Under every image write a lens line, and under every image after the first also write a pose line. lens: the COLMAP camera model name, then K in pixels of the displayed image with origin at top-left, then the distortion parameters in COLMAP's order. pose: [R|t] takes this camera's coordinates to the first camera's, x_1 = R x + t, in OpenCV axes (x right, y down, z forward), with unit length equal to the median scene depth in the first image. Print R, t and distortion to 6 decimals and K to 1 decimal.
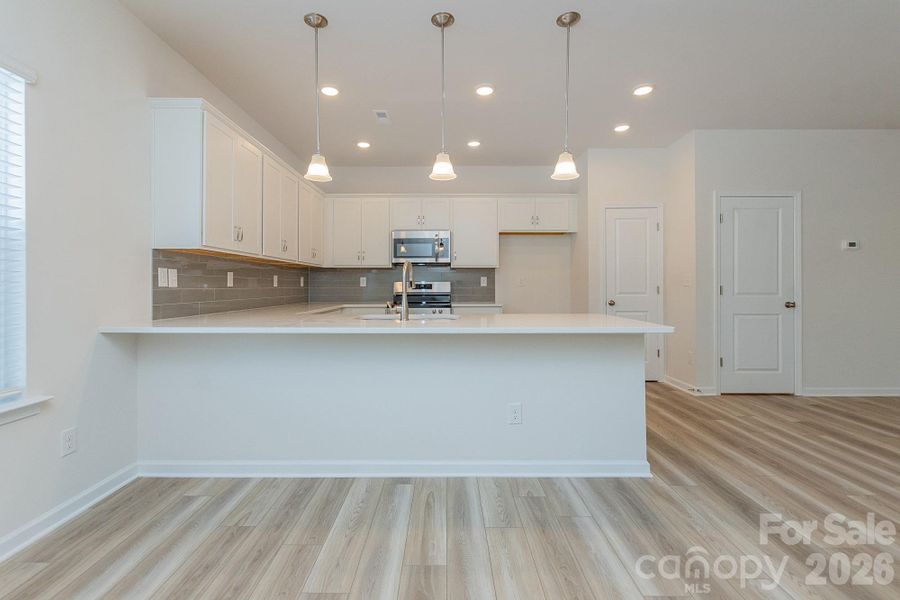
lens RADIAL K [[407.9, 0, 436.2], [0, 407.9, 281.9], [0, 0, 1]] dist [-0.001253, -0.000283]
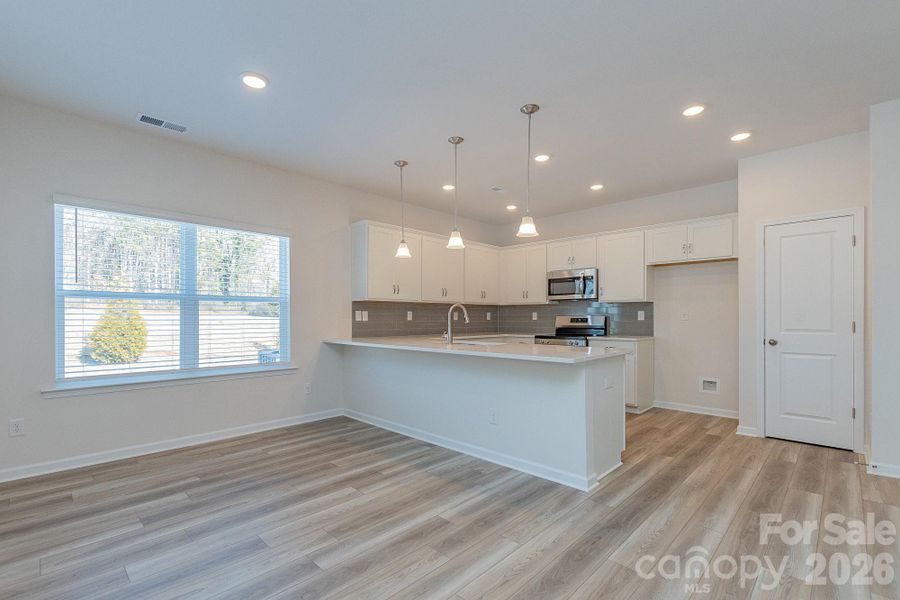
lens RADIAL K [[406.4, 0, 441.7], [0, 406.4, 313.6], [0, 0, 1]] dist [-0.001320, -0.000463]
pose [[0.714129, -0.006454, -0.699984, 0.899795], [0.007635, 0.999970, -0.001431, -0.015600], [0.699972, -0.004322, 0.714157, -0.075009]]
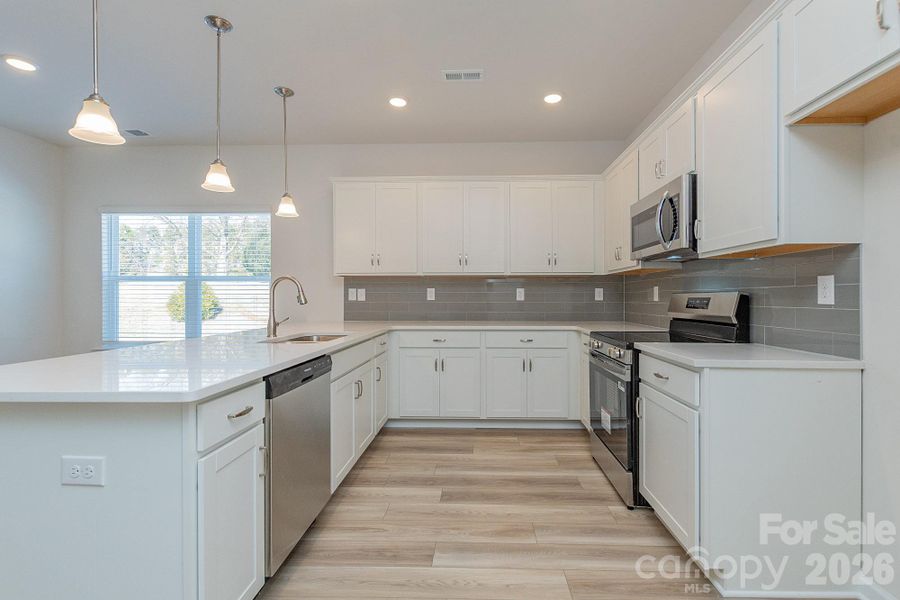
lens RADIAL K [[401.6, 0, 463.1], [0, 401.6, 294.1], [0, 0, 1]] dist [0.000309, 0.000025]
pose [[-0.023788, -0.006975, -0.999693, 0.847979], [0.011040, 0.999913, -0.007239, 0.003417], [0.999656, -0.011209, -0.023709, 1.424478]]
